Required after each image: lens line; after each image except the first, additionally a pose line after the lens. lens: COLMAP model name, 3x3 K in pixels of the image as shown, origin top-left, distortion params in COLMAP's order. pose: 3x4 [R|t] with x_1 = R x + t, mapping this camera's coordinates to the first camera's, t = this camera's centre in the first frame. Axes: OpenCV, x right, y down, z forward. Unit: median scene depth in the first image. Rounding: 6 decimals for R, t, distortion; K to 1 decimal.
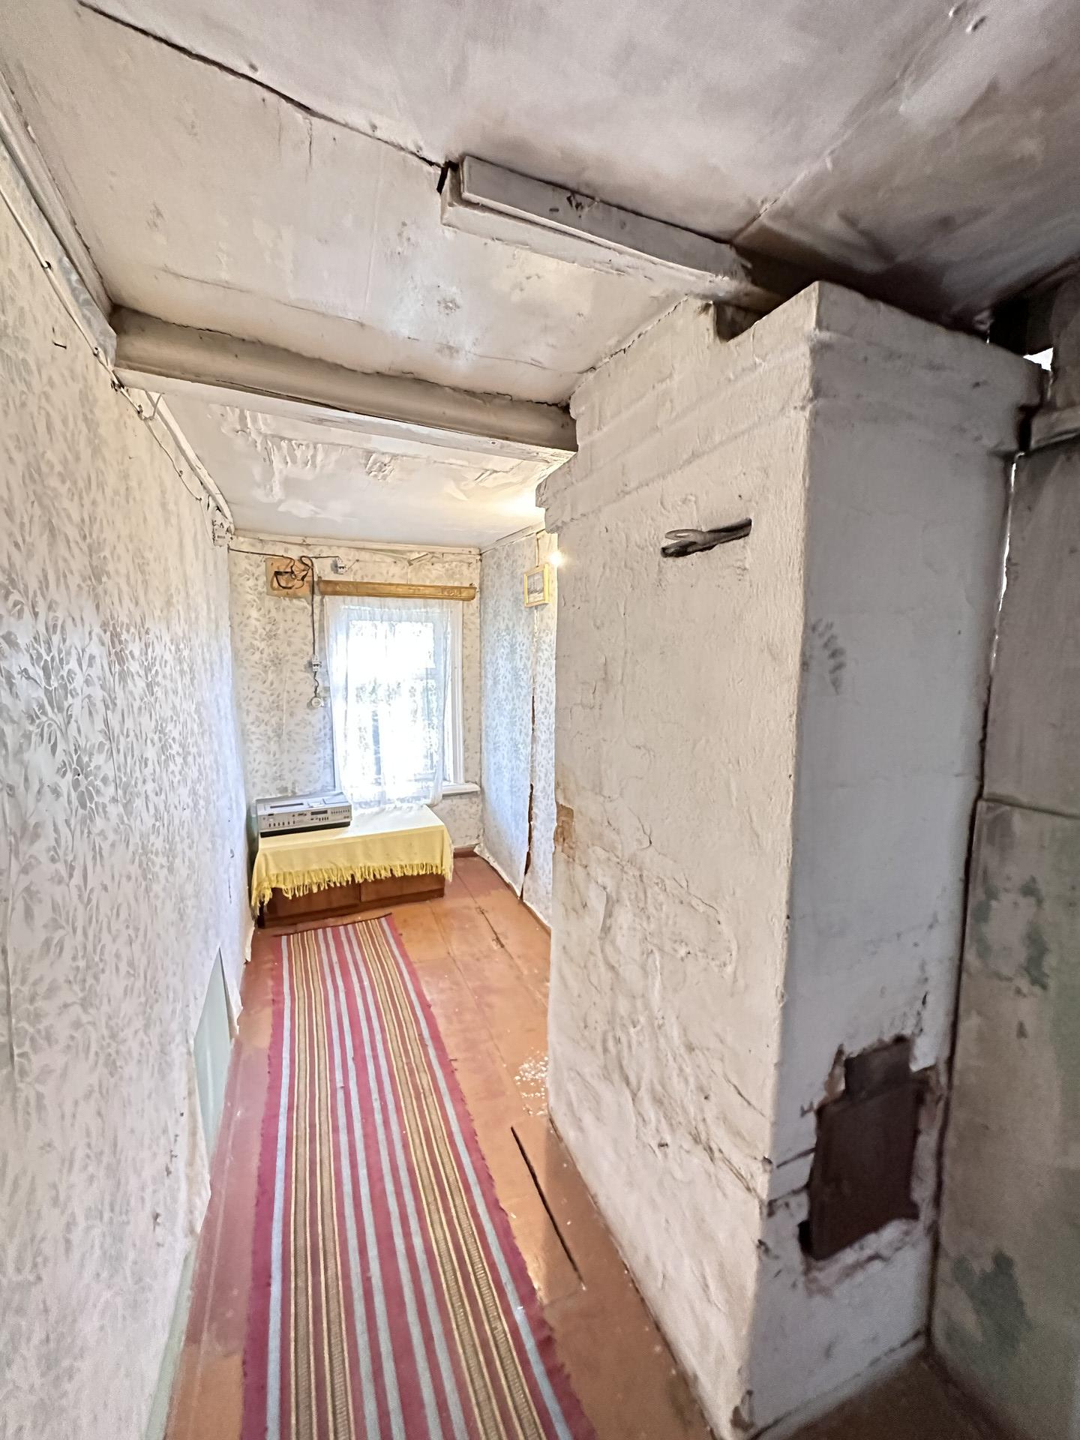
lens RADIAL K [[574.9, 0, 536.8], [0, 574.9, 719.0], [0, 0, 1]] dist [0.001217, -0.000619]
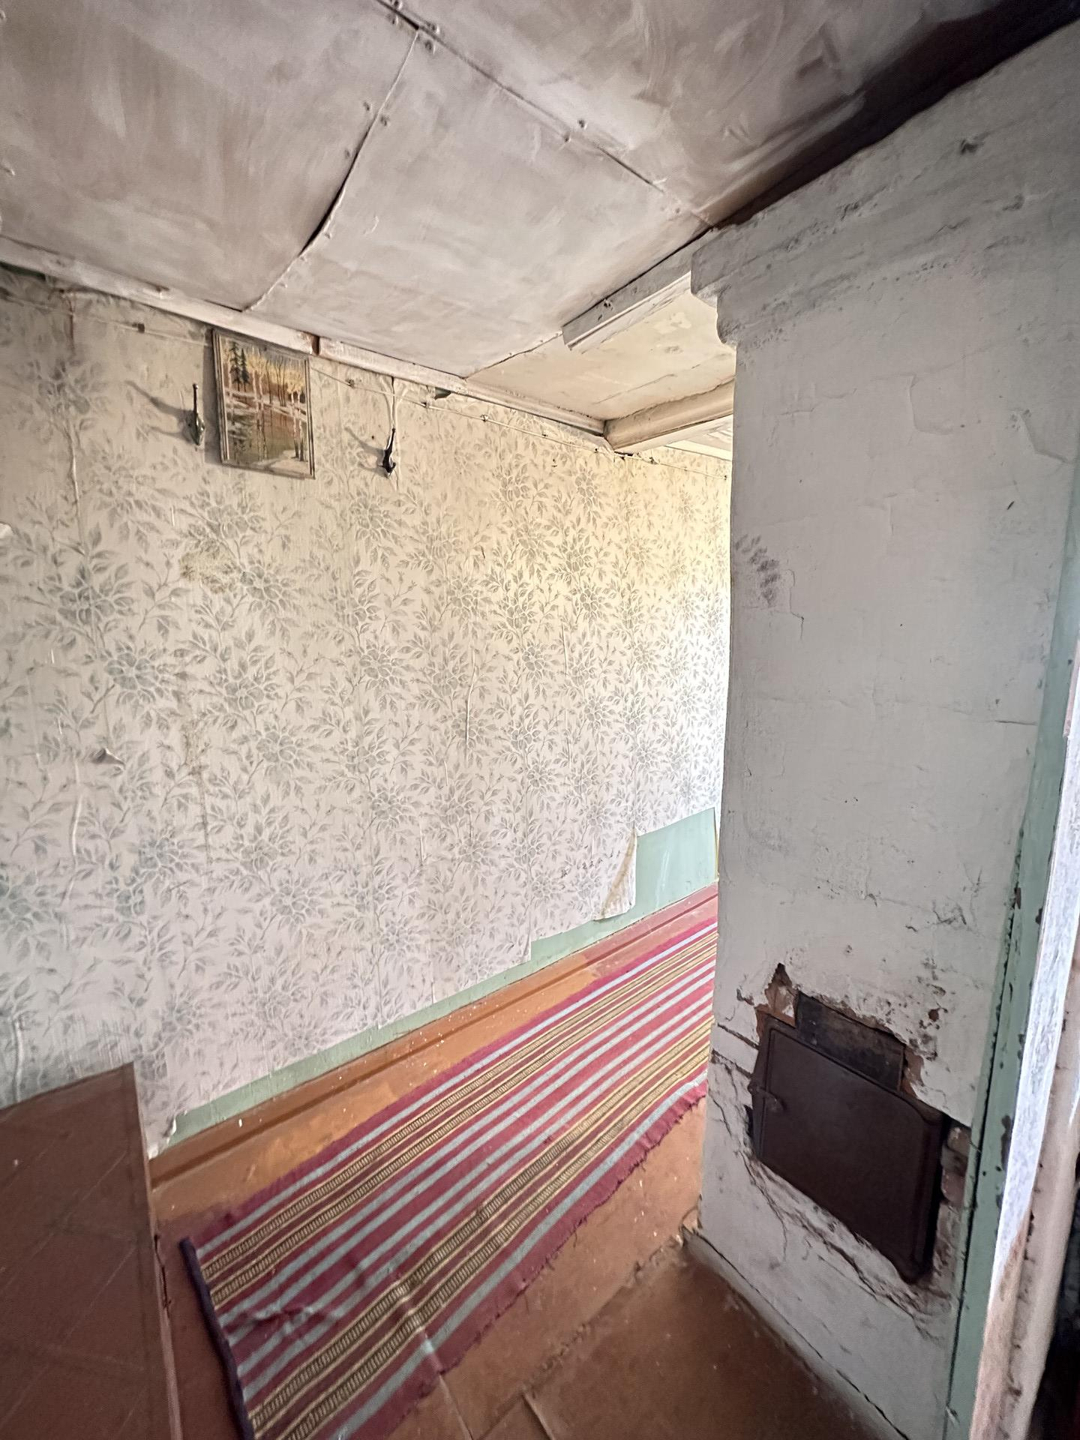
lens RADIAL K [[575.8, 0, 536.6], [0, 575.8, 724.6], [0, 0, 1]] dist [-0.001087, -0.000136]
pose [[0.270808, 0.145736, -0.951538, 1.289326], [-0.071738, 0.988780, 0.131023, 0.054462], [0.959957, 0.032780, 0.278225, 0.297584]]
